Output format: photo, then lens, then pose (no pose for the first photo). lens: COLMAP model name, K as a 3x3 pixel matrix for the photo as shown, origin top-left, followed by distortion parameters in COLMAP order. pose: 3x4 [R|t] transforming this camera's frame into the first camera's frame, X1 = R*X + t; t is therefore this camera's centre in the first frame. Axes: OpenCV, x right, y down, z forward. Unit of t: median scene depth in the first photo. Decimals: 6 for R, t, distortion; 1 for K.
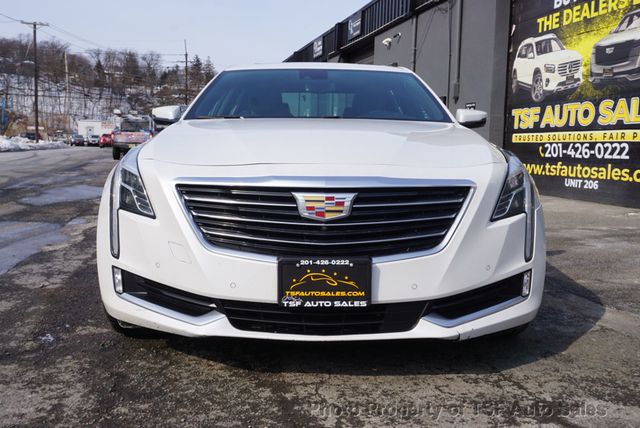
lens RADIAL K [[656.1, 0, 316.4], [0, 656.1, 213.8], [0, 0, 1]] dist [0.020386, 0.000000]
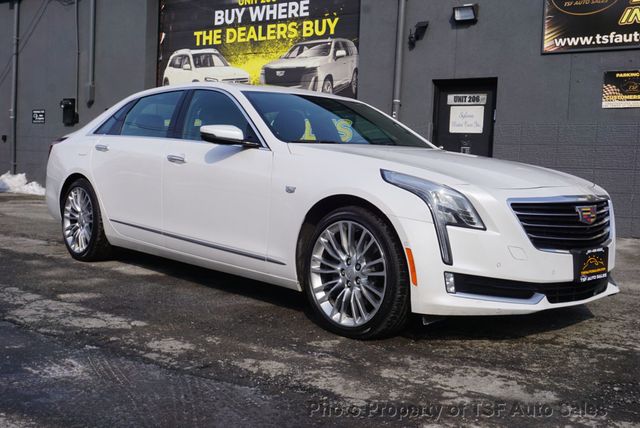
lens RADIAL K [[758.6, 0, 320.4], [0, 758.6, 215.0], [0, 0, 1]] dist [0.037585, 0.000000]
pose [[0.717179, -0.042384, 0.695599, -0.386976], [0.053059, 0.998572, 0.006140, -0.012500], [-0.694866, 0.032505, 0.718404, 0.037341]]
